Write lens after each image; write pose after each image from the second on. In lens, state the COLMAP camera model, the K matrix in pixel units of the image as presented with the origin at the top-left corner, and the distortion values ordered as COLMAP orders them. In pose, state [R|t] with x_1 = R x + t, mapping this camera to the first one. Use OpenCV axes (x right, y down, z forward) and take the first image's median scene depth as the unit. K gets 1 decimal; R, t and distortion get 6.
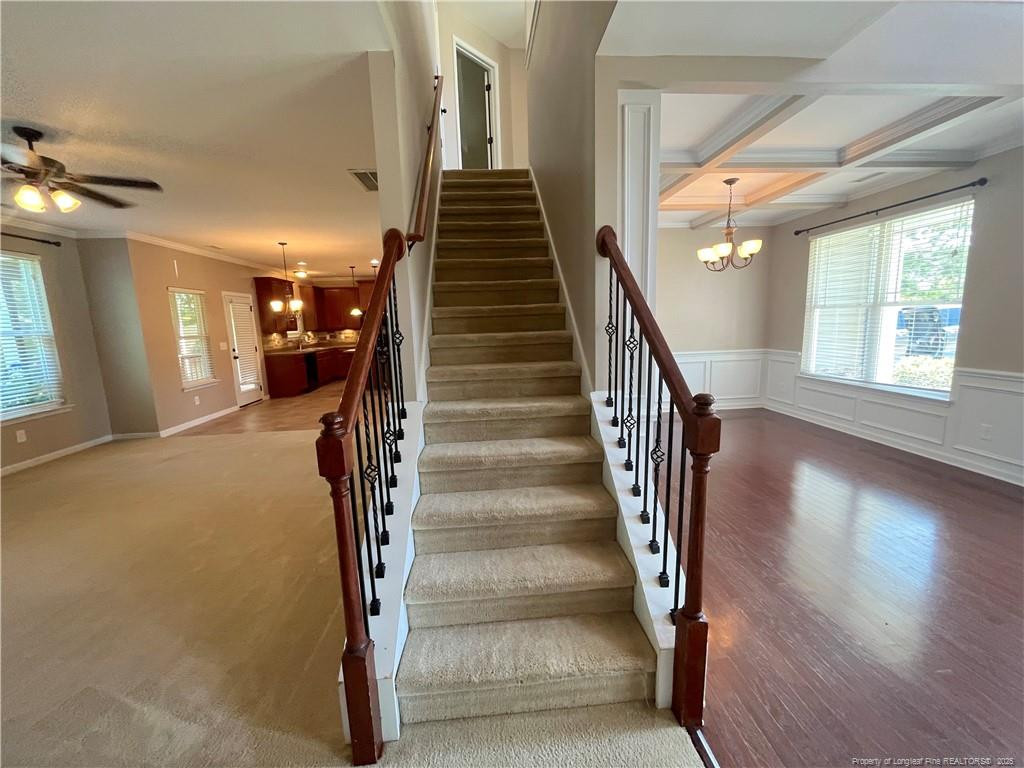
lens RADIAL K [[417.7, 0, 512.0], [0, 417.7, 384.0], [0, 0, 1]] dist [0.000183, -0.000212]
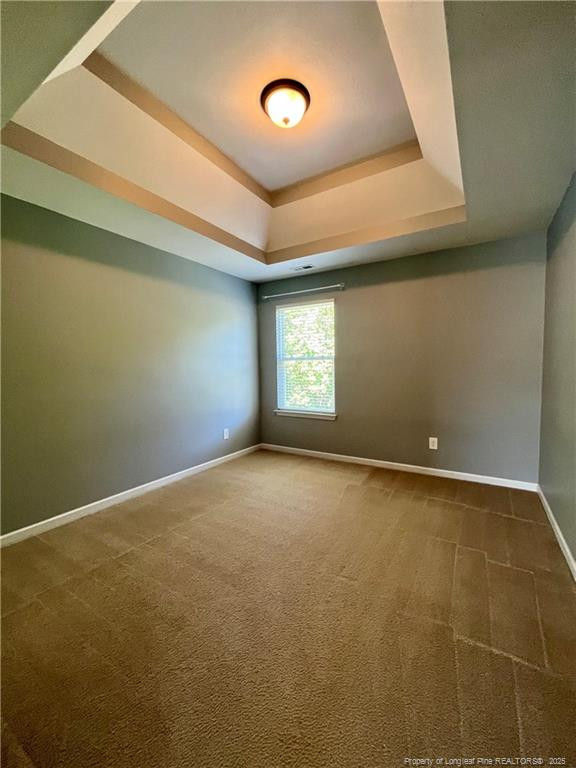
lens RADIAL K [[313.3, 0, 288.0], [0, 313.3, 384.0], [0, 0, 1]] dist [0.000183, -0.000212]
pose [[0.592404, -0.039005, 0.804697, -0.057782], [0.131493, 0.990115, -0.048811, -0.056570], [-0.794838, 0.134728, 0.591676, 0.419868]]
